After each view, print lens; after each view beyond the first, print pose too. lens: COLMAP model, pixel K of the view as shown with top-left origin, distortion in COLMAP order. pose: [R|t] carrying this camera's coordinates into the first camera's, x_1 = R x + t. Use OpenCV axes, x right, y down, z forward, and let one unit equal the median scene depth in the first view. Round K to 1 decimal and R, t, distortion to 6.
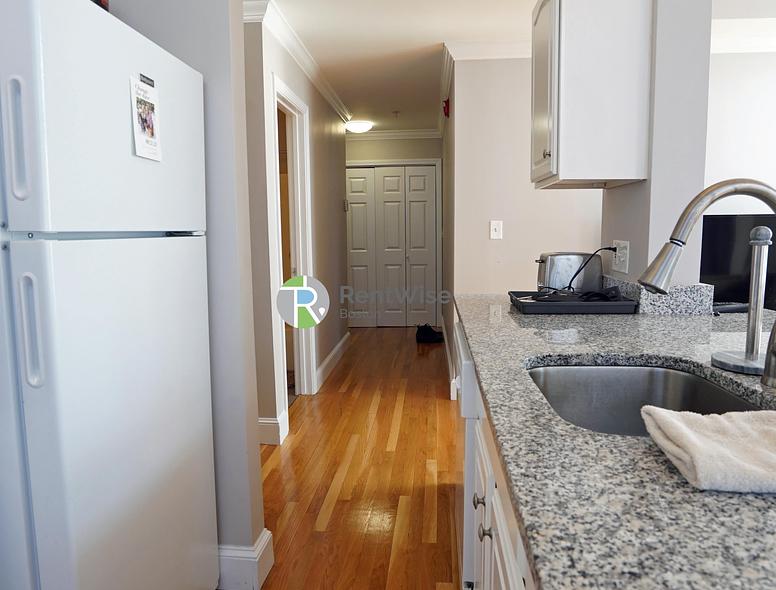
lens RADIAL K [[409.8, 0, 377.0], [0, 409.8, 303.2], [0, 0, 1]] dist [-0.079627, 0.031592]
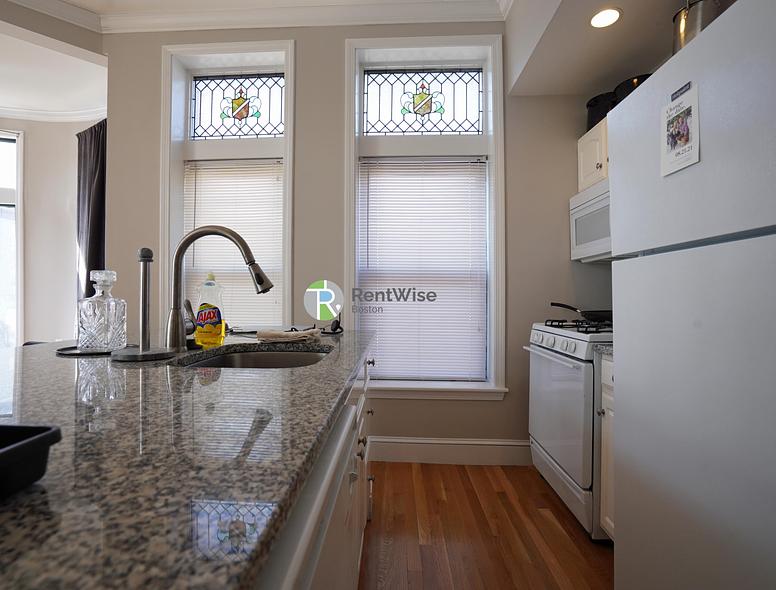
lens RADIAL K [[409.8, 0, 377.0], [0, 409.8, 303.2], [0, 0, 1]] dist [-0.079627, 0.031592]
pose [[-0.996785, 0.009143, -0.079598, 0.260987], [-0.005759, 0.982724, 0.184990, -0.219979], [0.079915, 0.184853, -0.979512, 2.001512]]
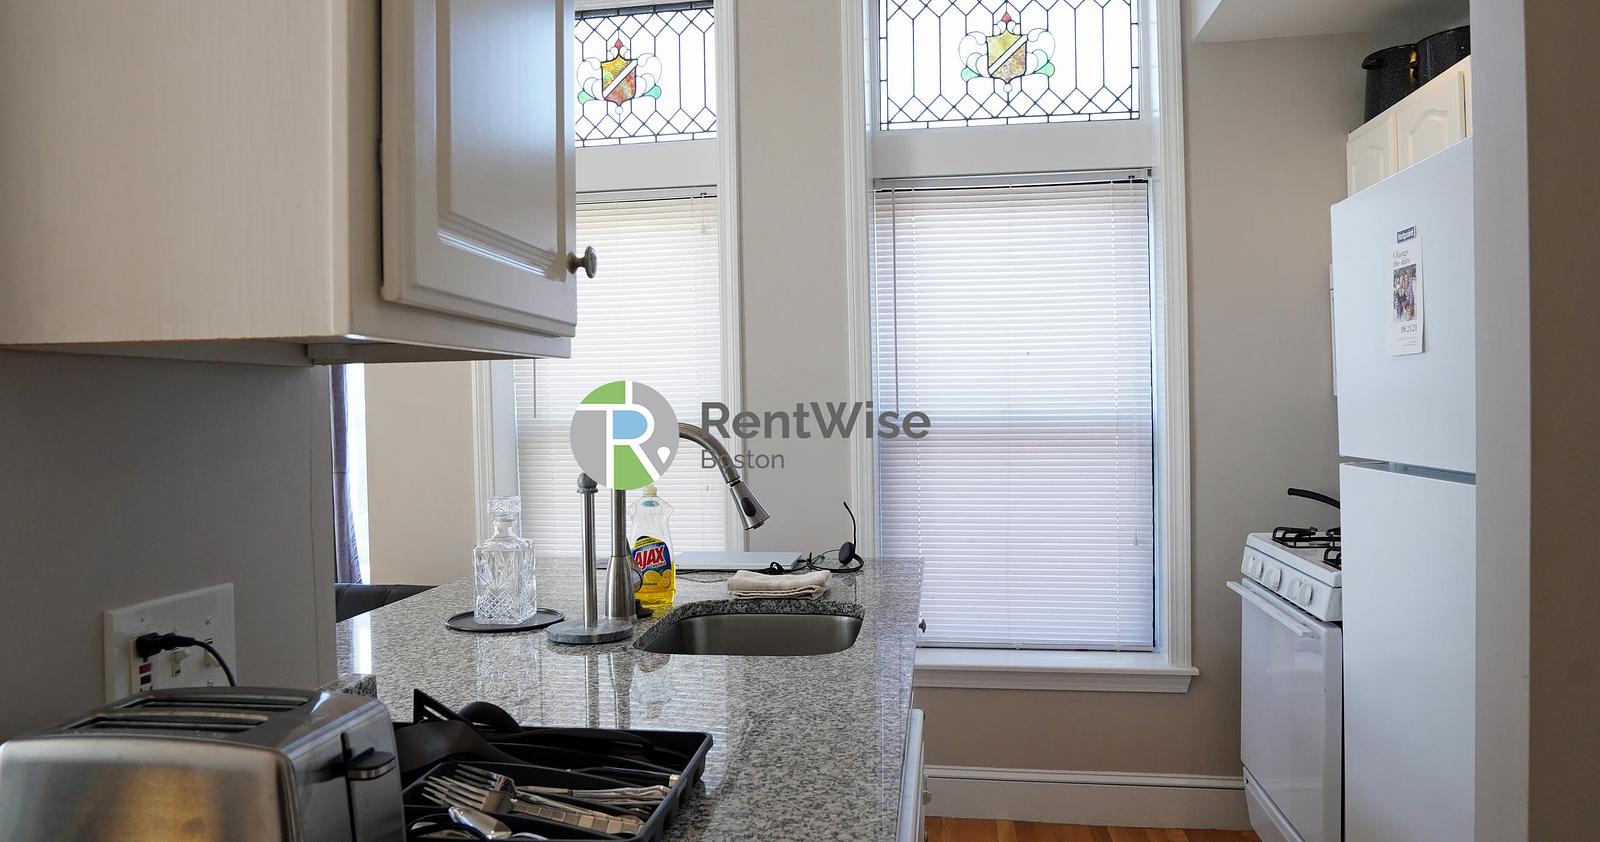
lens RADIAL K [[1125.1, 0, 756.5], [0, 1125.1, 427.9], [0, 0, 1]] dist [-0.073121, 0.003553]
pose [[-0.998773, 0.028823, 0.040274, 0.416453], [0.036171, 0.980006, 0.195653, -0.646141], [-0.033830, 0.196870, -0.979846, 2.861228]]
